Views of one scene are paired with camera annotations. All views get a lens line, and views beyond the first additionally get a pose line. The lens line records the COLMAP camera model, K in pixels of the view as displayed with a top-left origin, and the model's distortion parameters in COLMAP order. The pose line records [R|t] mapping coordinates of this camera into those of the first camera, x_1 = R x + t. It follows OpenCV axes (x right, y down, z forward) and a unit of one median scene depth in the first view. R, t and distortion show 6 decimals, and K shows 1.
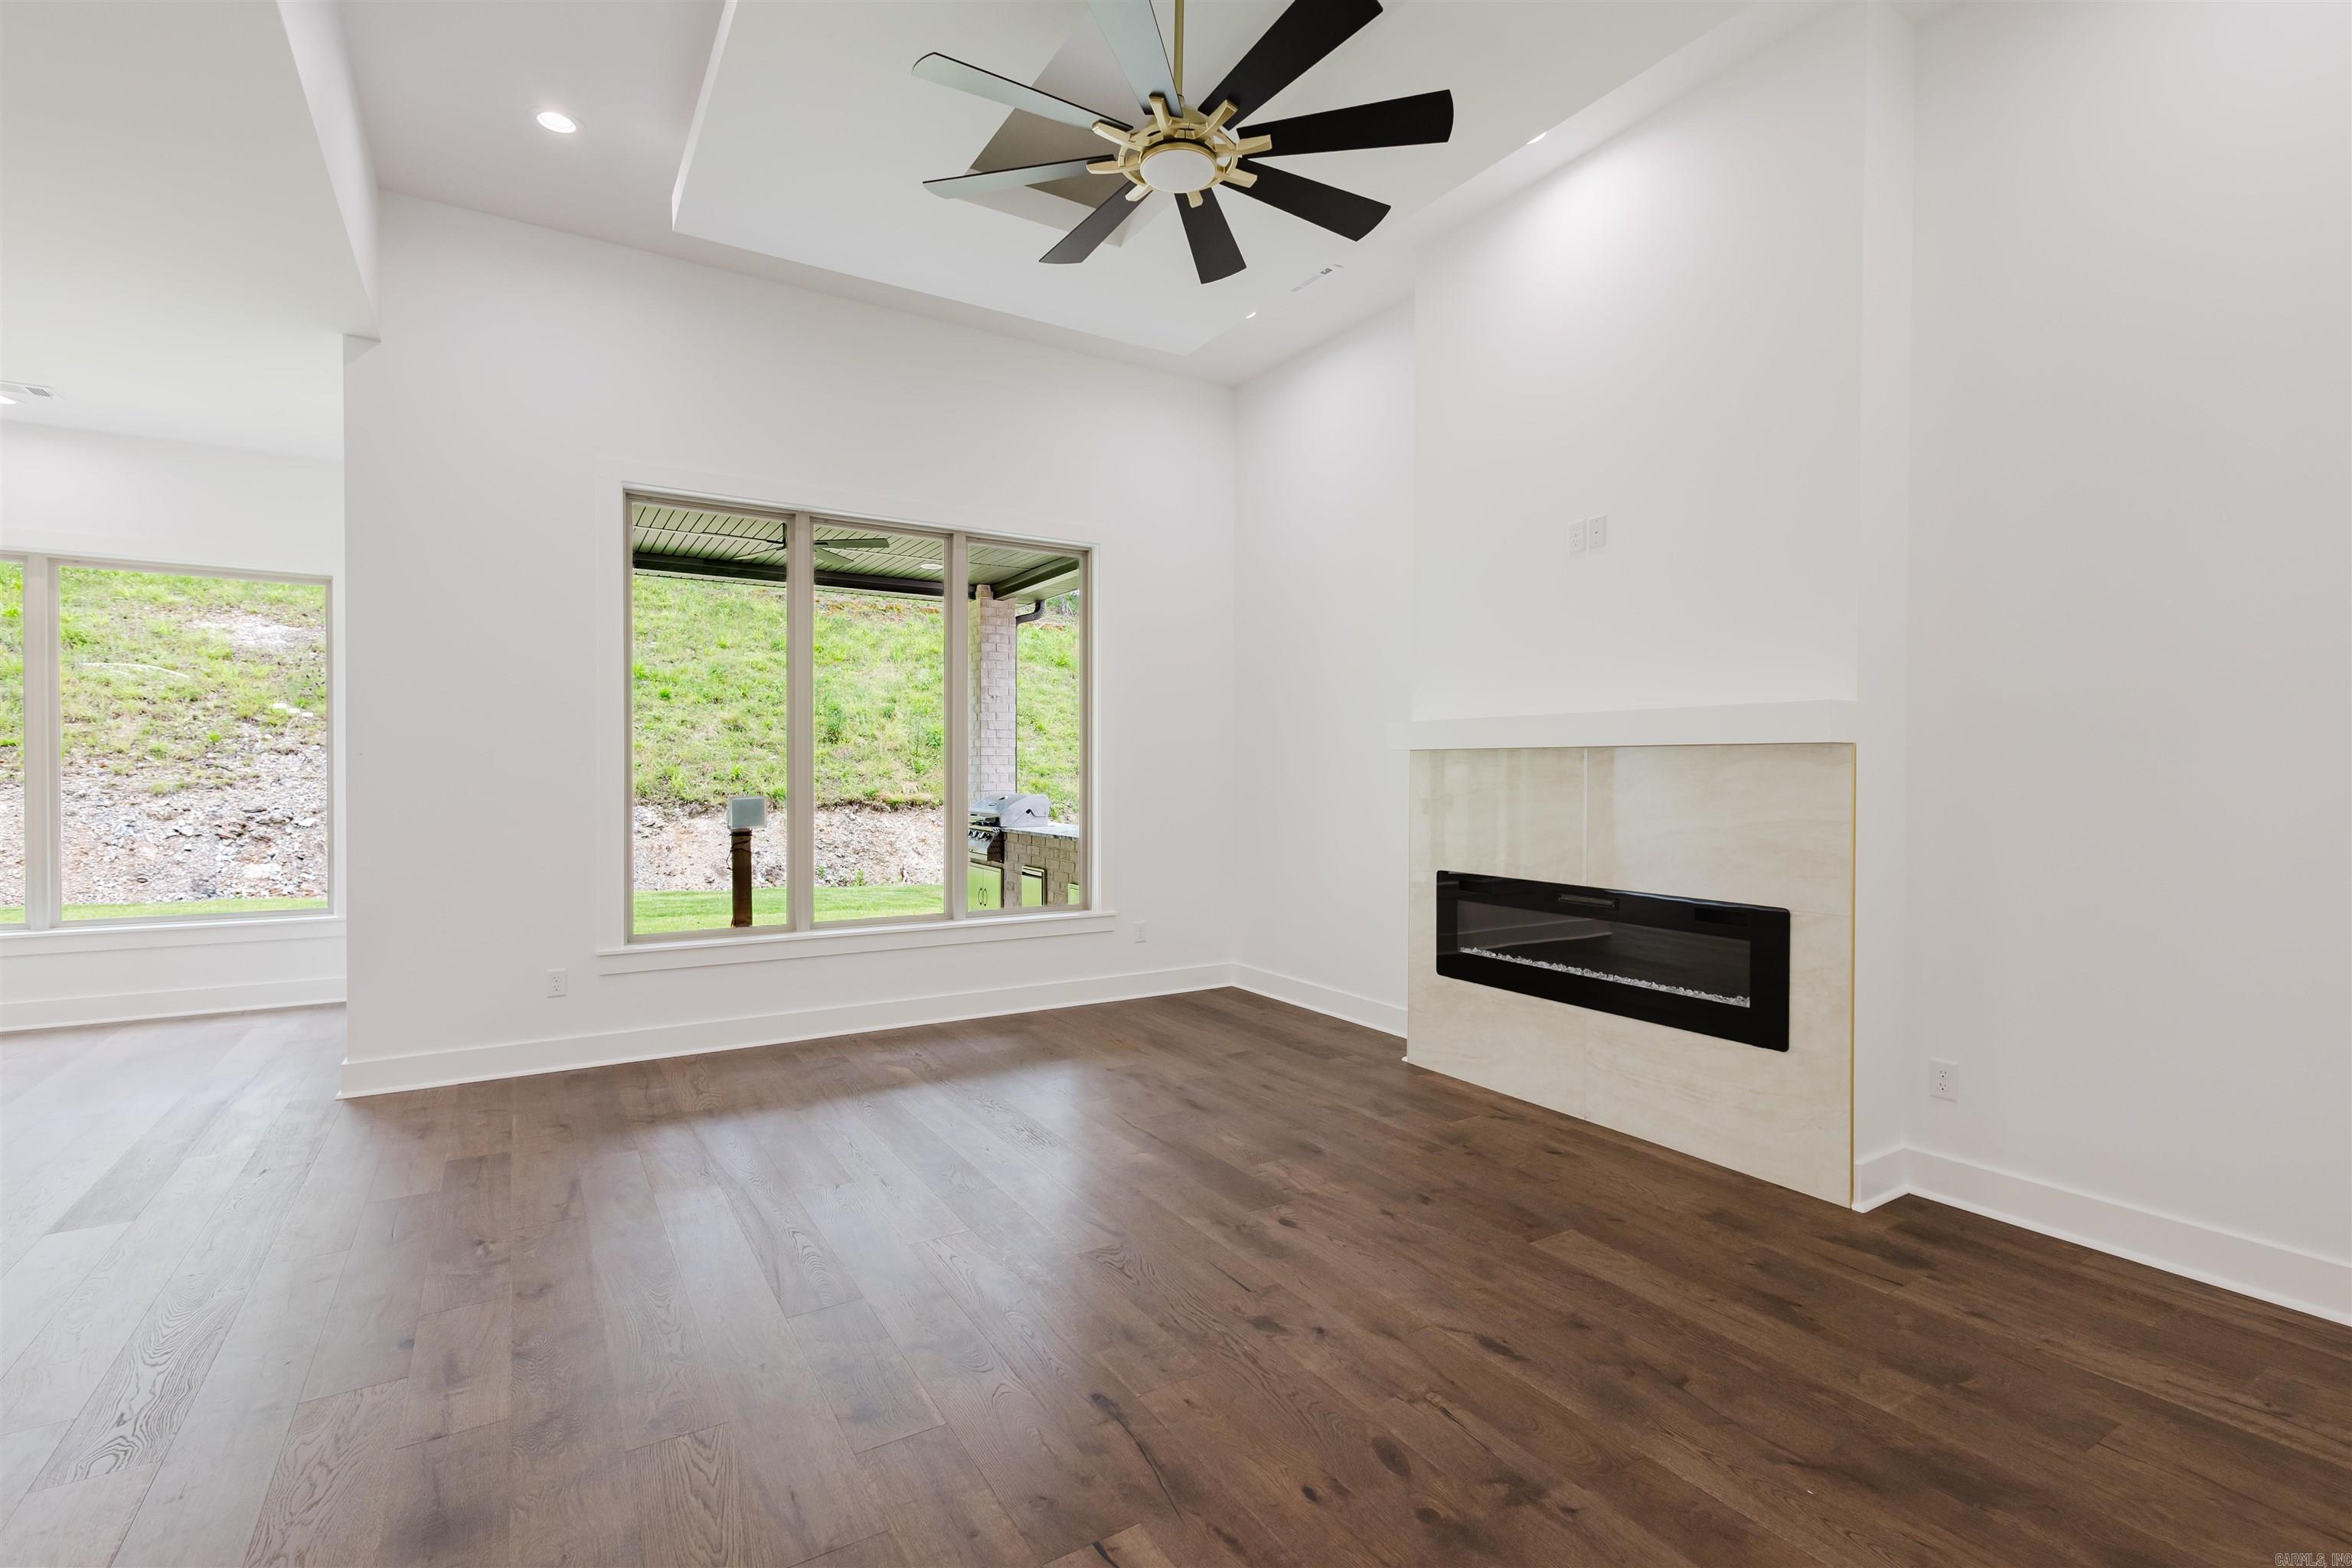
lens RADIAL K [[1073.9, 0, 1180.5], [0, 1073.9, 784.2], [0, 0, 1]] dist [0.012809, -0.005365]
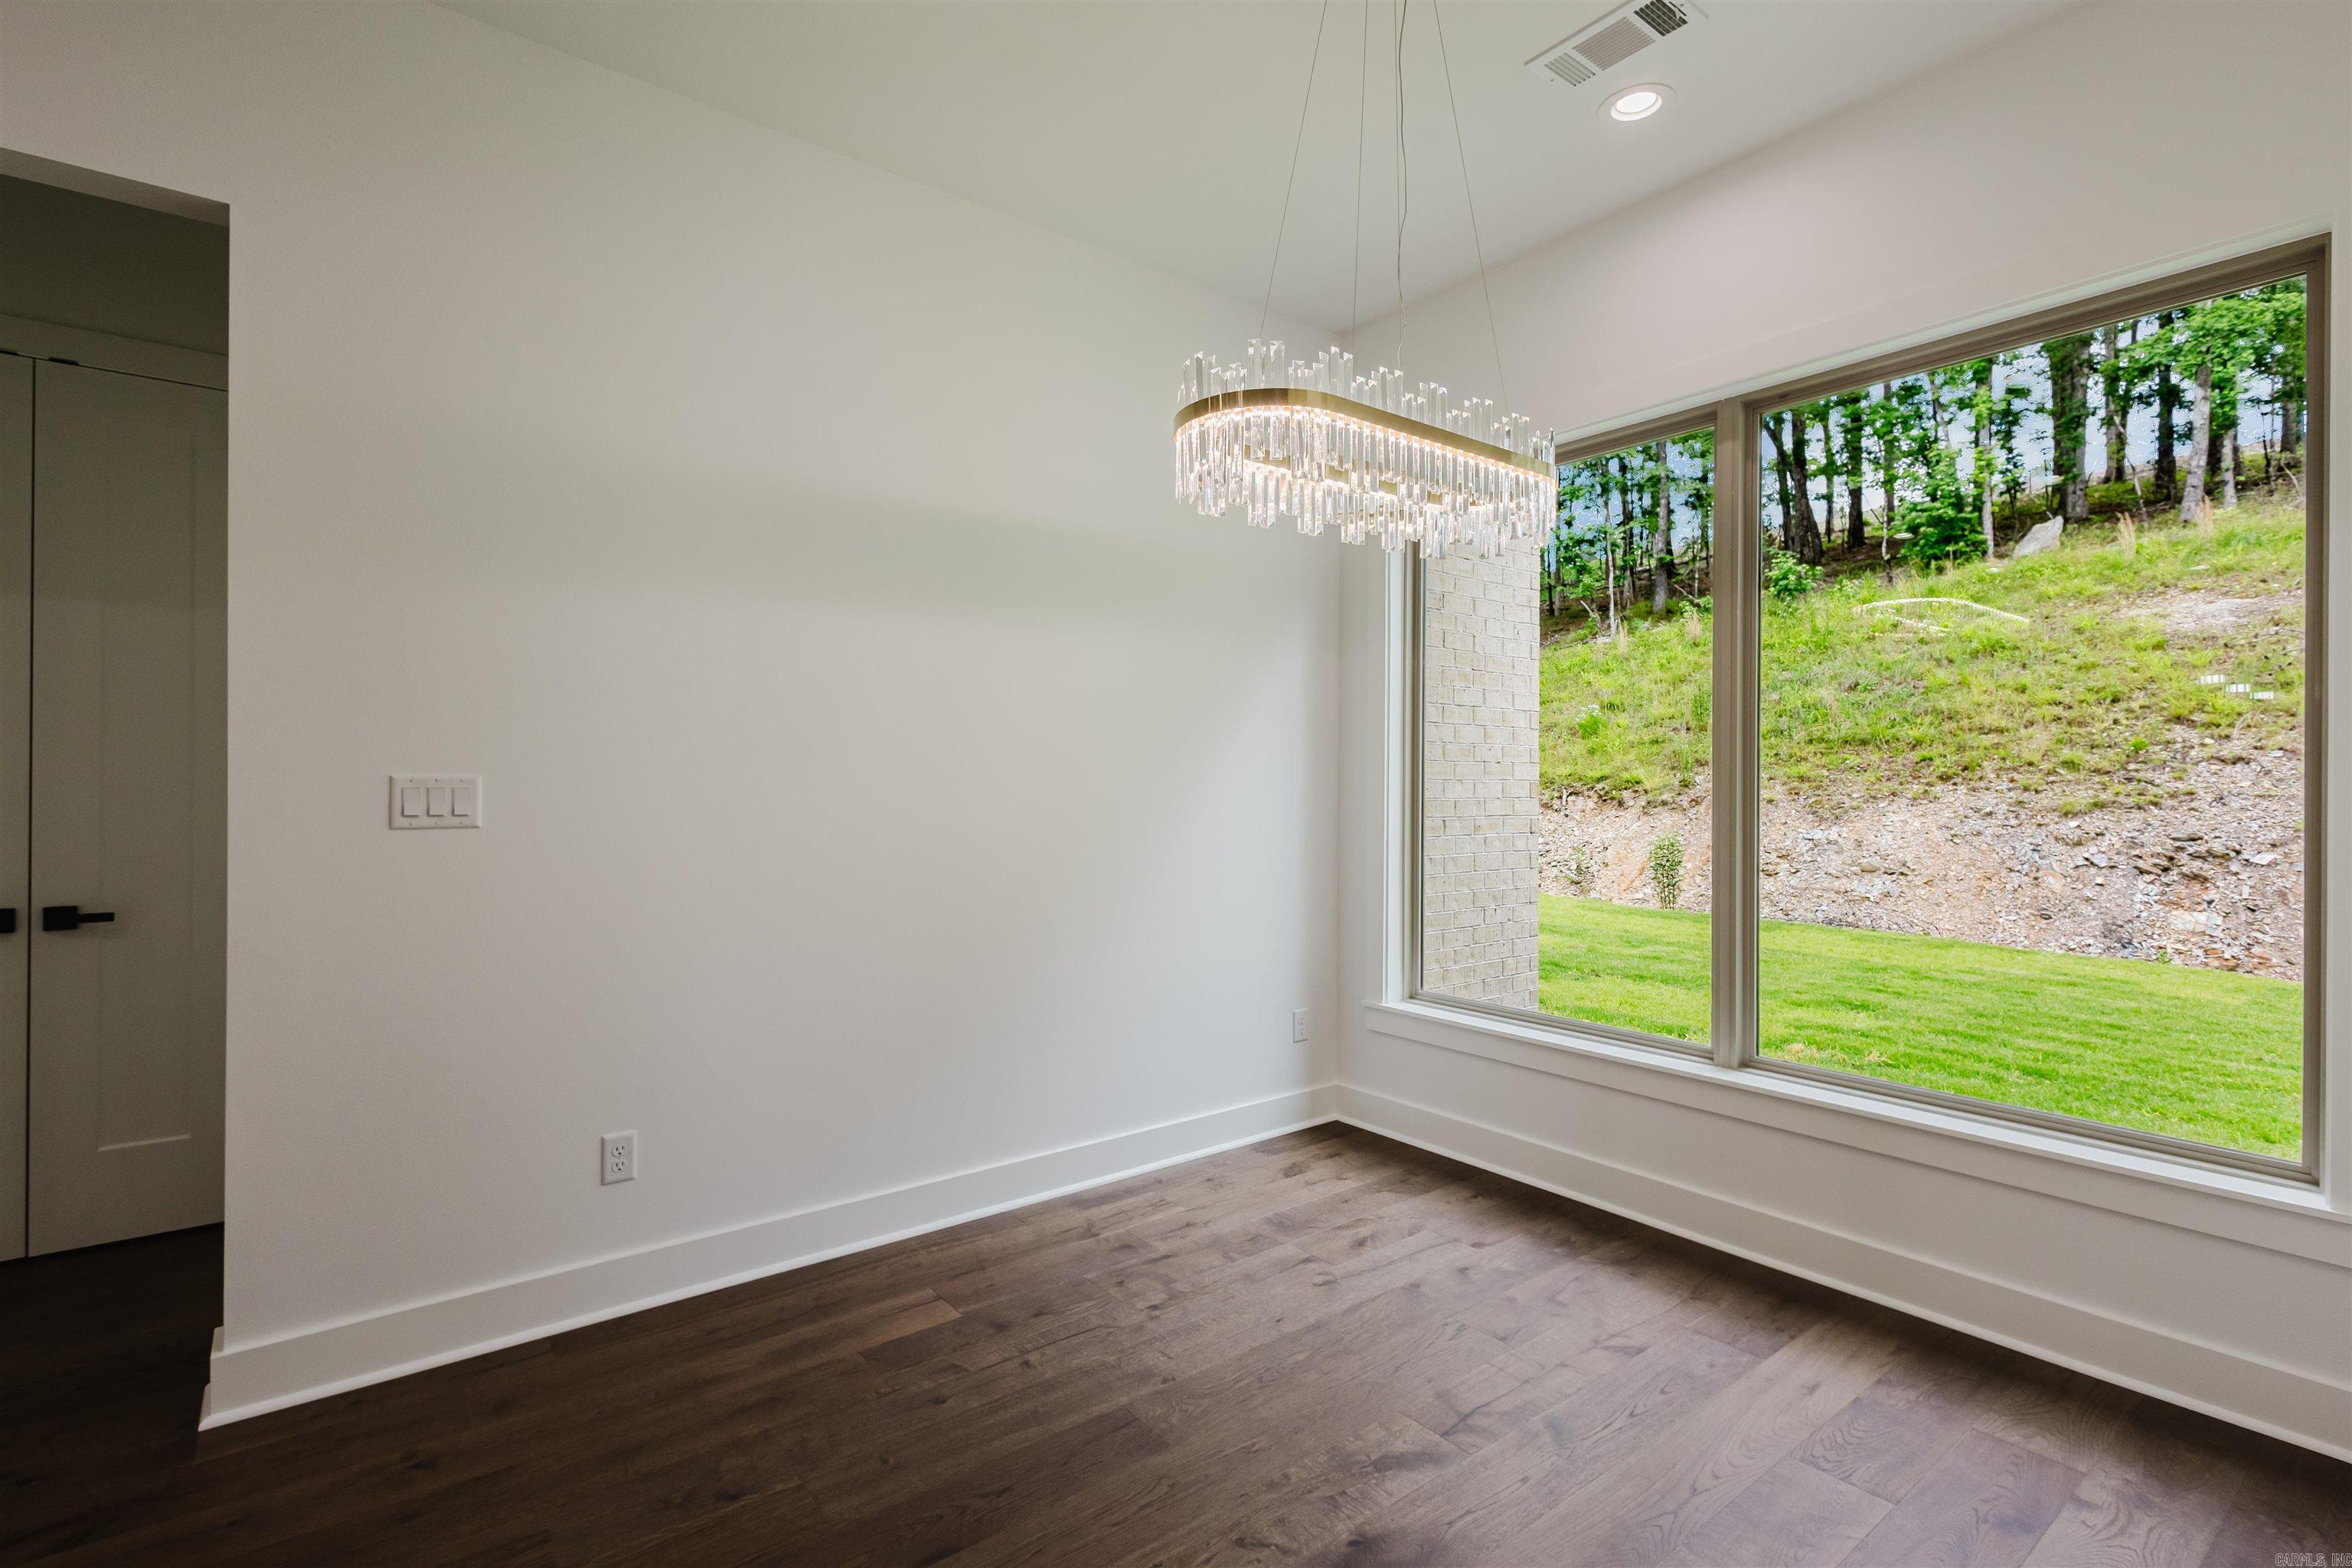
lens RADIAL K [[1073.9, 0, 1180.5], [0, 1073.9, 784.2], [0, 0, 1]] dist [0.012809, -0.005365]
pose [[0.102193, -0.000168, -0.994765, -0.171964], [-0.011044, 0.999938, -0.001304, -0.004912], [0.994703, 0.011120, 0.102185, 0.217331]]
